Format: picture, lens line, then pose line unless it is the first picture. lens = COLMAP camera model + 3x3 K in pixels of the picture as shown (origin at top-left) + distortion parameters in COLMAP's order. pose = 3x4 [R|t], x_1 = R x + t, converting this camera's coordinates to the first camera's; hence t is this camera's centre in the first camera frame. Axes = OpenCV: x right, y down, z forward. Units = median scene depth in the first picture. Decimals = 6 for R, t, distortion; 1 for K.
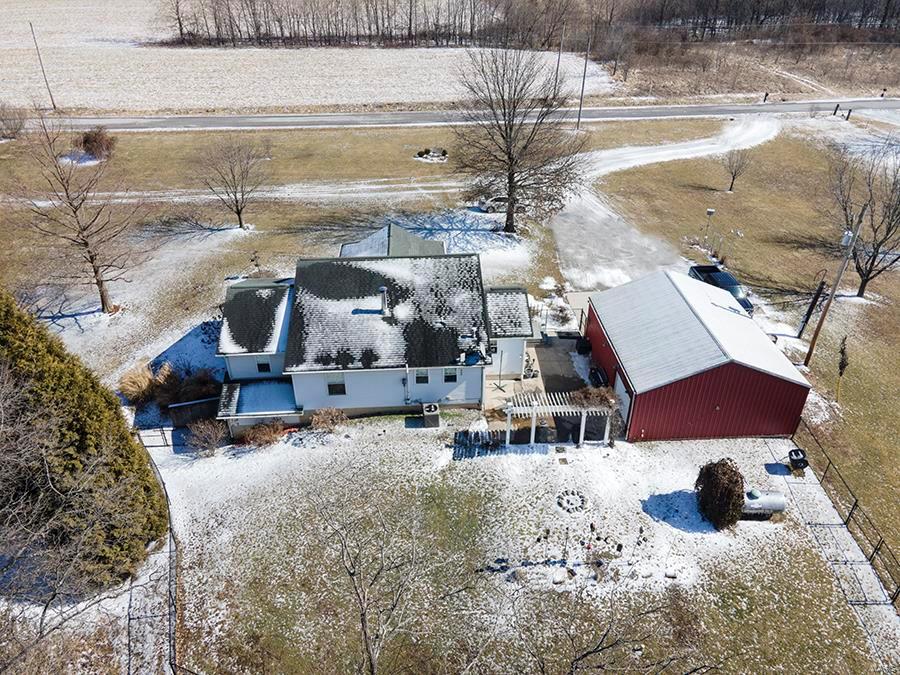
lens RADIAL K [[651.8, 0, 451.2], [0, 651.8, 330.3], [0, 0, 1]] dist [0.037756, 0.011117]
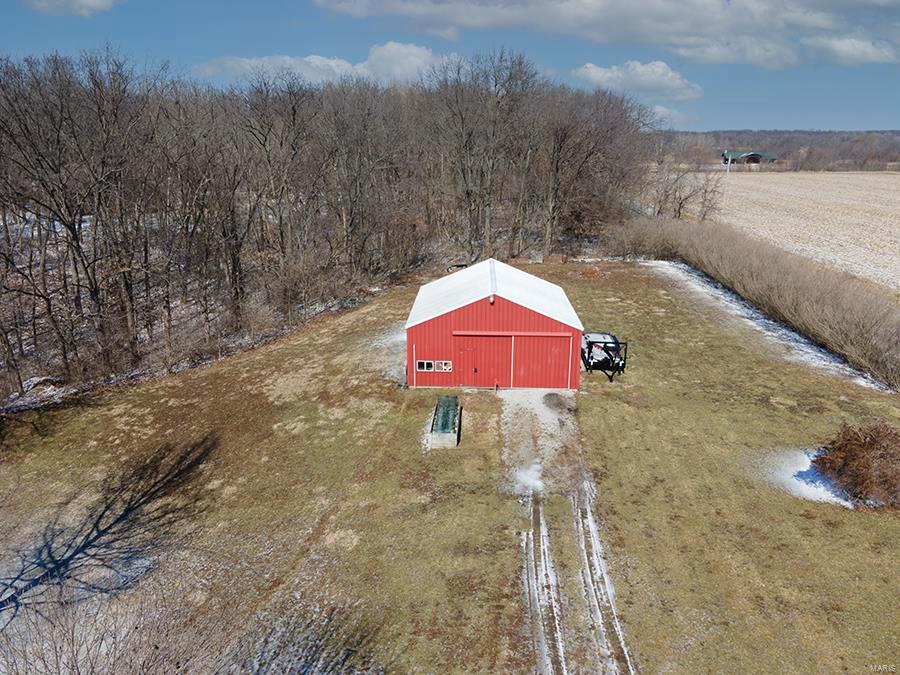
lens RADIAL K [[651.8, 0, 445.8], [0, 651.8, 341.7], [0, 0, 1]] dist [0.037756, 0.011117]
pose [[-0.194738, 0.299919, -0.933877, -0.327430], [-0.523740, 0.773217, 0.357536, -0.643570], [0.829321, 0.558734, 0.006505, 1.450552]]
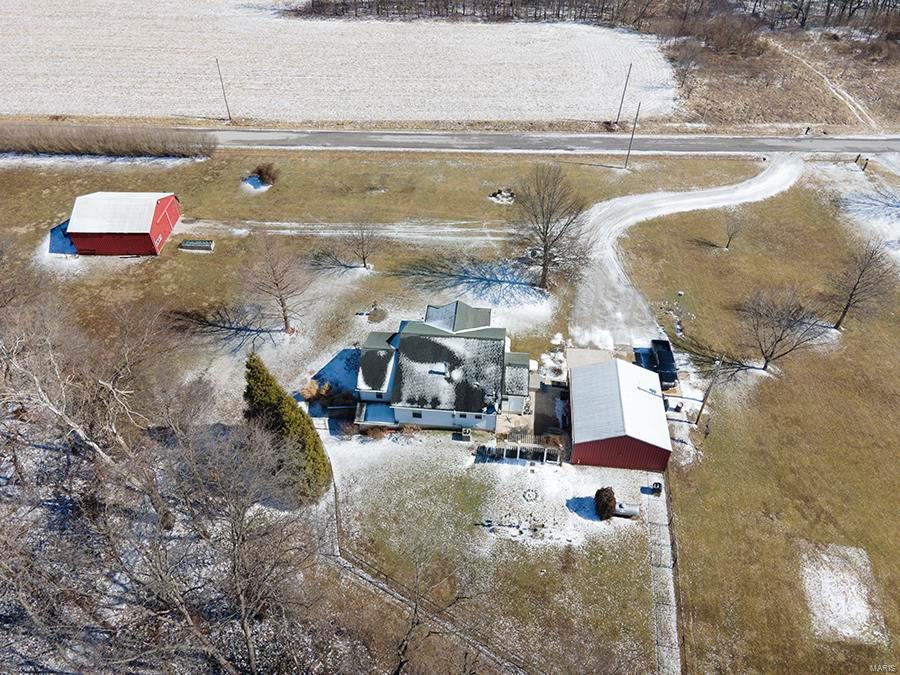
lens RADIAL K [[651.8, 0, 452.3], [0, 651.8, 329.6], [0, 0, 1]] dist [0.037756, 0.011117]
pose [[0.987259, 0.104989, -0.119571, 0.110785], [-0.082162, 0.979863, 0.181983, -0.458345], [0.136269, -0.169840, 0.976005, -0.698849]]
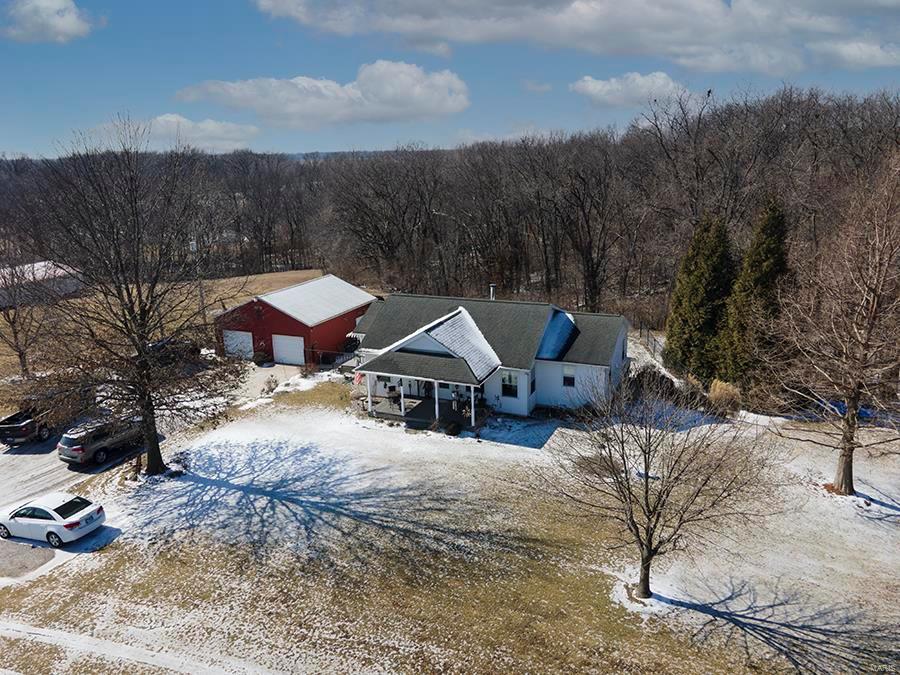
lens RADIAL K [[651.8, 0, 456.0], [0, 651.8, 420.7], [0, 0, 1]] dist [0.037756, 0.011117]
pose [[-0.899639, -0.146334, 0.411383, -0.548223], [0.253338, 0.592431, 0.764752, -0.813826], [-0.355625, 0.792220, -0.495901, 1.728664]]
